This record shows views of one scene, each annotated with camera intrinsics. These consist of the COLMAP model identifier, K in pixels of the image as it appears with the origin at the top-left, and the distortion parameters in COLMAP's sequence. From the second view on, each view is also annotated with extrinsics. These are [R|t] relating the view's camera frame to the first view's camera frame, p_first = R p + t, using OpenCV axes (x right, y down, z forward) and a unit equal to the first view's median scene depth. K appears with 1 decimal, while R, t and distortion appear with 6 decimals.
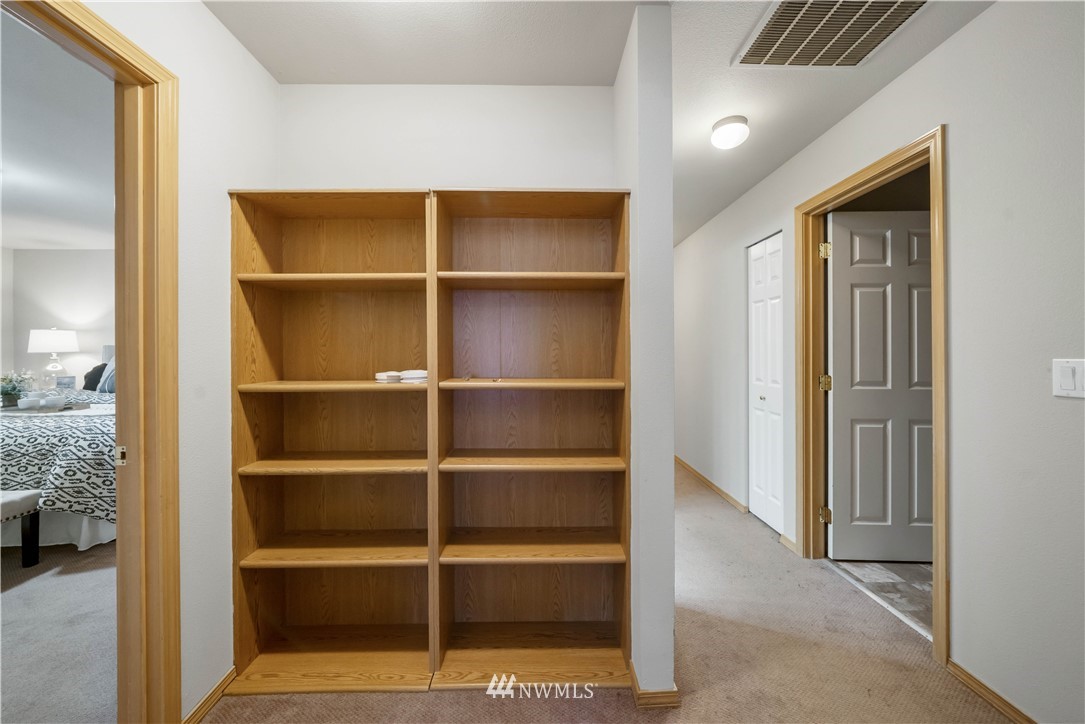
lens RADIAL K [[382.2, 0, 539.9], [0, 382.2, 358.3], [0, 0, 1]] dist [-0.004614, -0.000434]
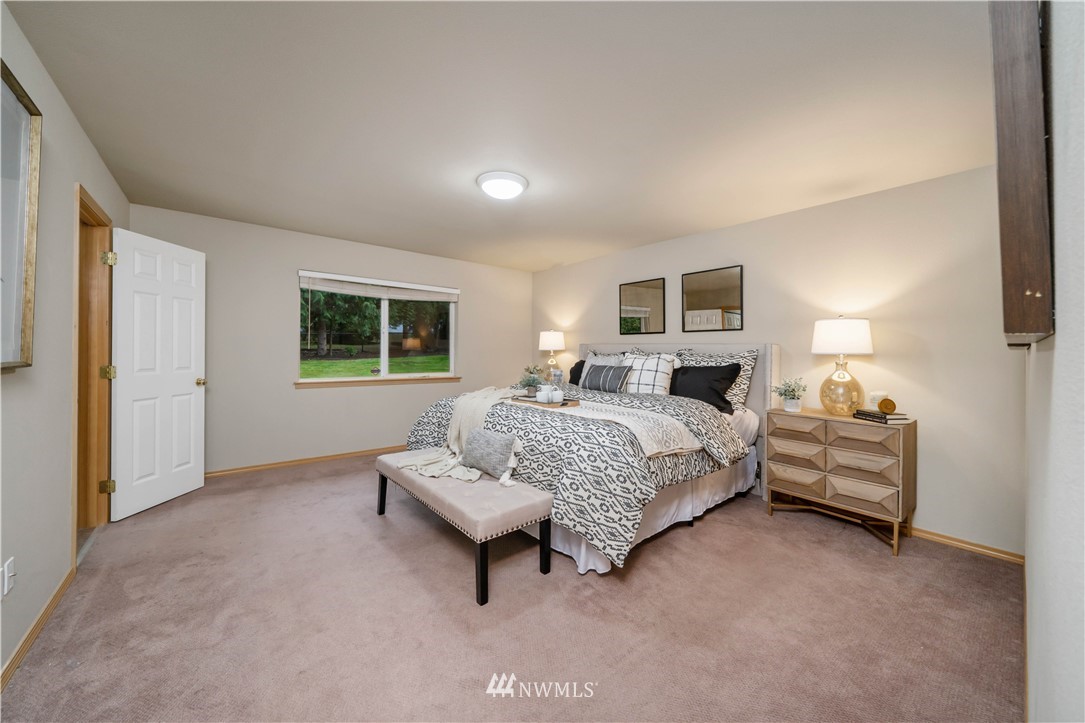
lens RADIAL K [[382.2, 0, 542.9], [0, 382.2, 354.7], [0, 0, 1]] dist [-0.004614, -0.000434]
pose [[0.612539, 0.002615, -0.790436, -0.574961], [-0.004690, 0.999989, -0.000326, -0.000843], [0.790427, 0.003907, 0.612544, 0.392236]]
